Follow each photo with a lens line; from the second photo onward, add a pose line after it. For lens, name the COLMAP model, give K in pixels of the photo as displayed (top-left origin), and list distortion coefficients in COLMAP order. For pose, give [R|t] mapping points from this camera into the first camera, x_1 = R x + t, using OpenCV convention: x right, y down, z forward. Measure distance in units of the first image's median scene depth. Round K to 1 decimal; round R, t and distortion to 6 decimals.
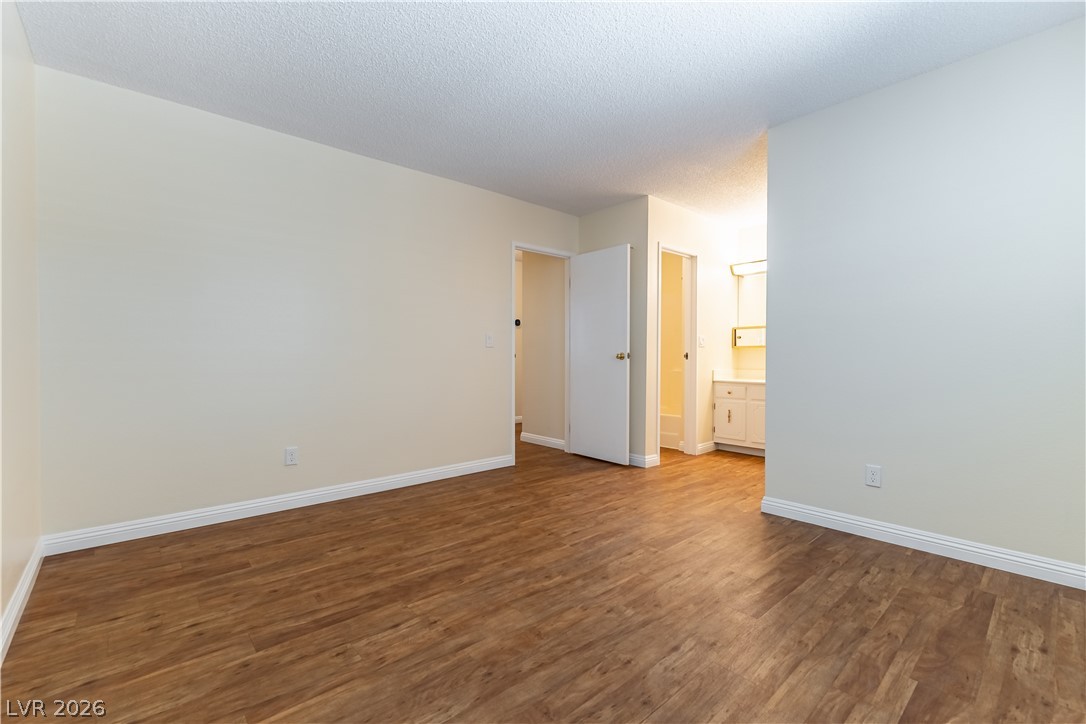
lens RADIAL K [[480.4, 0, 546.6], [0, 480.4, 356.6], [0, 0, 1]] dist [0.000014, 0.000039]
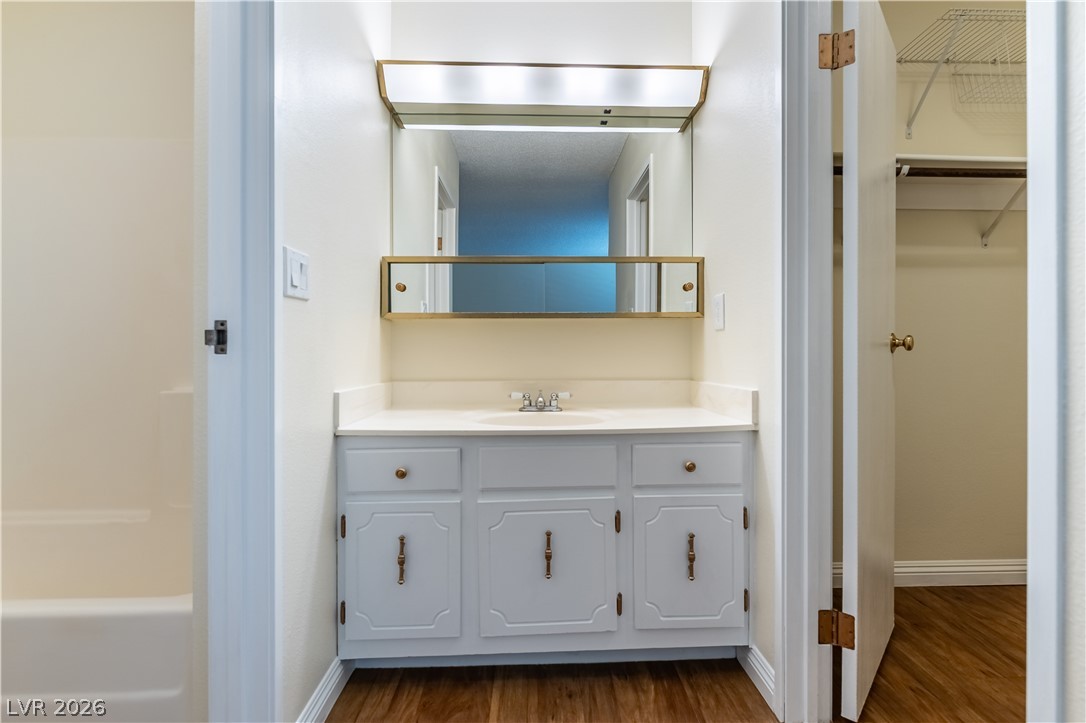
lens RADIAL K [[480.4, 0, 546.6], [0, 480.4, 356.1], [0, 0, 1]] dist [0.000014, 0.000039]
pose [[0.637073, -0.004714, 0.770789, 0.217169], [-0.002947, 0.999959, 0.008552, 0.005262], [-0.770798, -0.007720, 0.637033, 0.743658]]
